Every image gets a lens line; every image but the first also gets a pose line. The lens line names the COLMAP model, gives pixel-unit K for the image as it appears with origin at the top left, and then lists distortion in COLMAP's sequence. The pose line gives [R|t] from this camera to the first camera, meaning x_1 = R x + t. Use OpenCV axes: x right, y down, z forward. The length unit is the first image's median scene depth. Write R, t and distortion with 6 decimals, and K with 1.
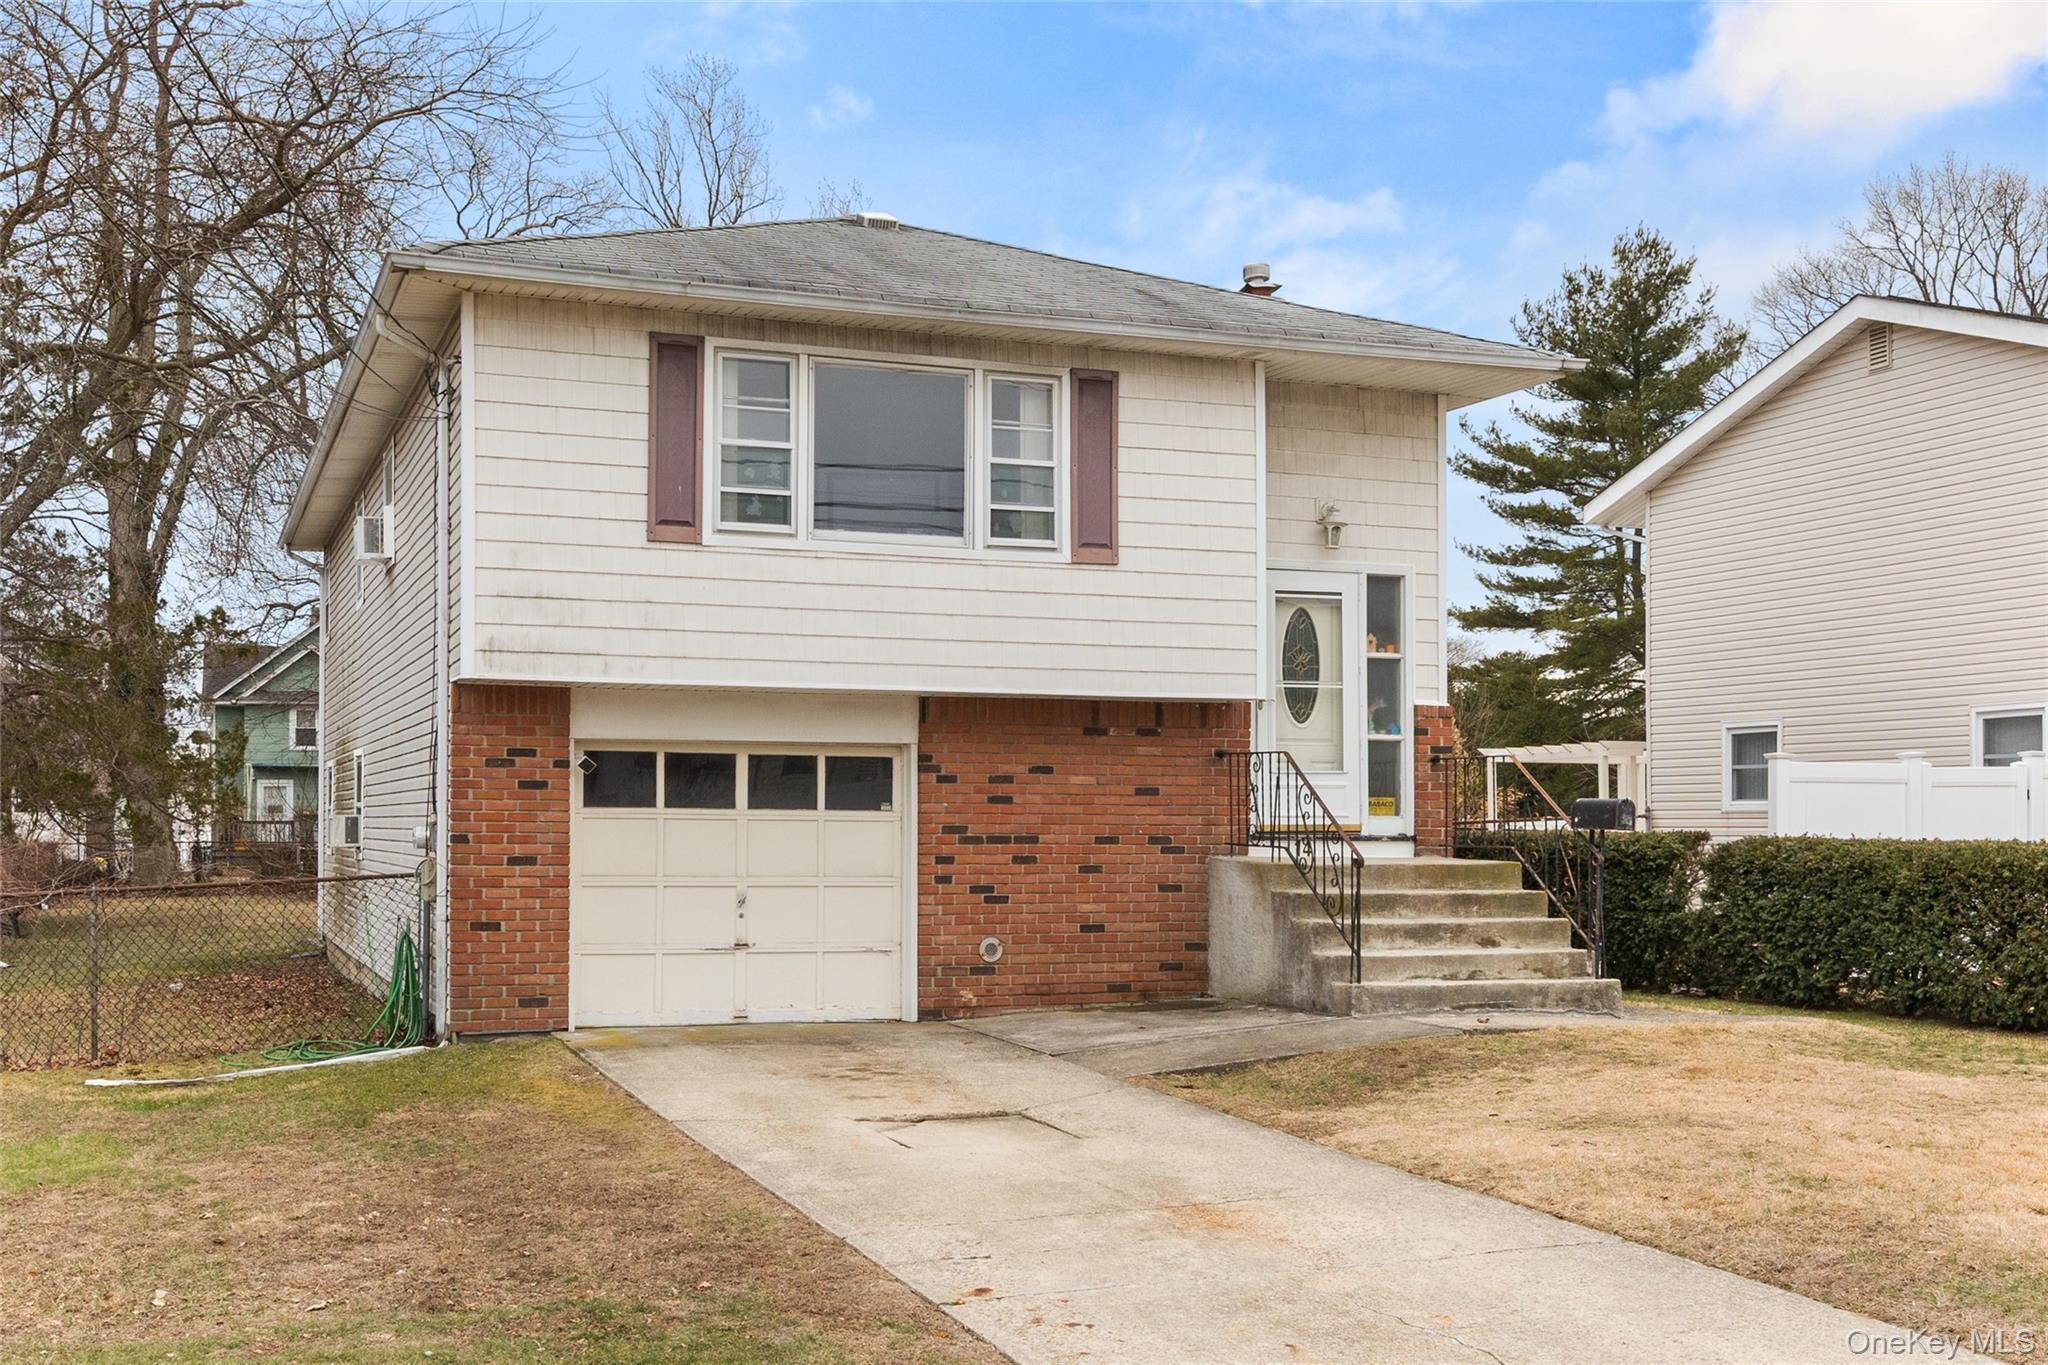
lens RADIAL K [[1351.8, 0, 1025.5], [0, 1351.8, 663.6], [0, 0, 1]] dist [-0.000014, -0.007392]
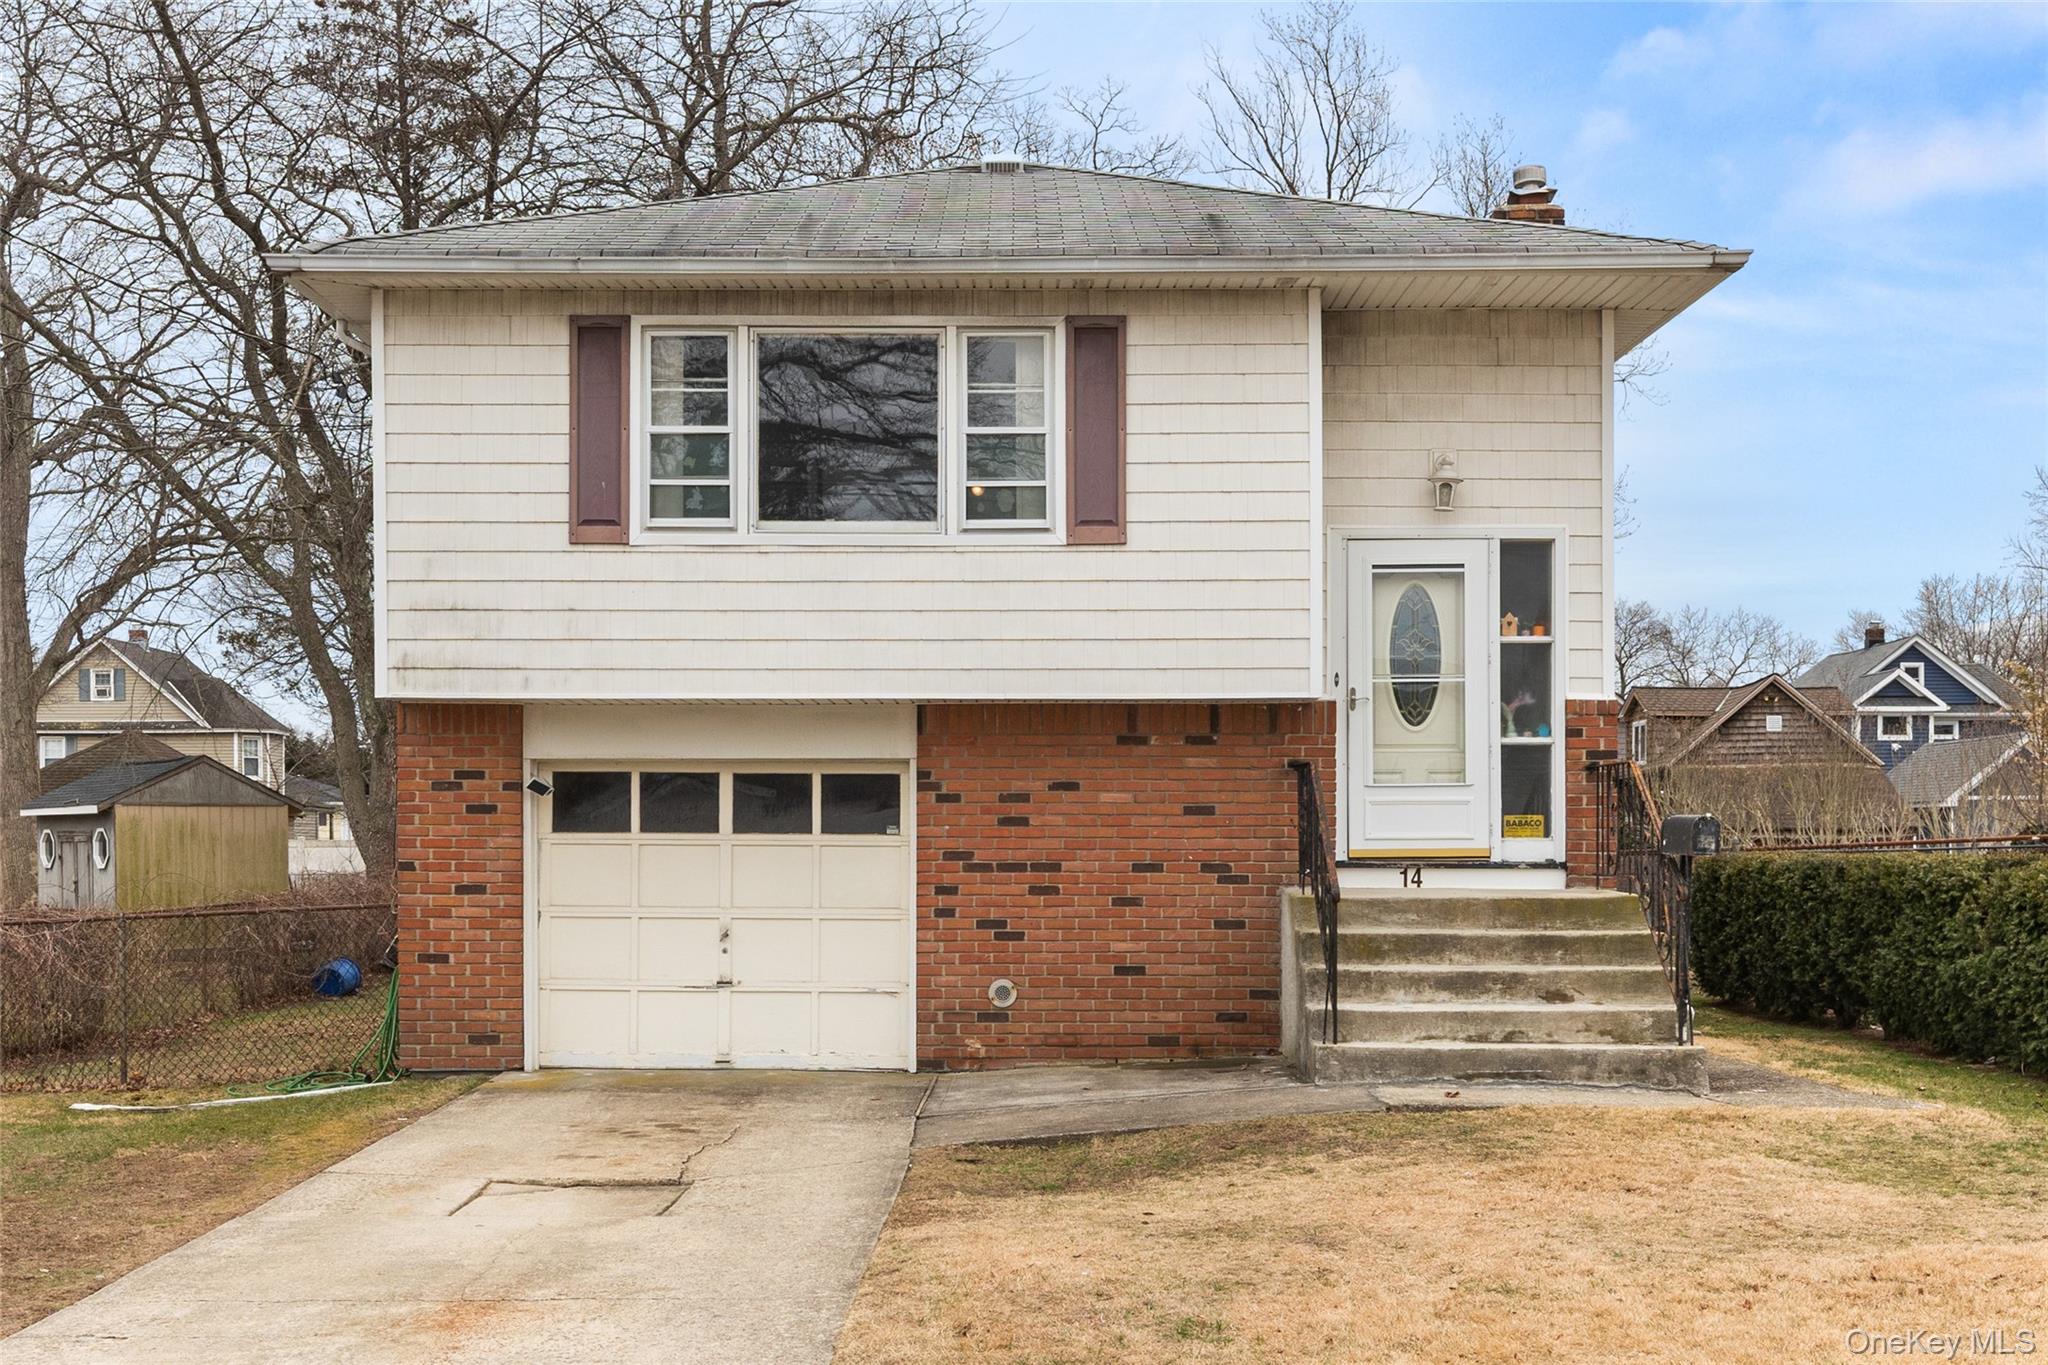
lens RADIAL K [[1532.7, 0, 1020.8], [0, 1532.7, 694.2], [0, 0, 1]] dist [-0.006397, -0.019400]
pose [[0.972508, -0.025774, -0.231438, 0.229065], [0.030174, 0.999425, 0.015490, 0.004328], [0.230906, -0.022047, 0.972726, 0.048923]]
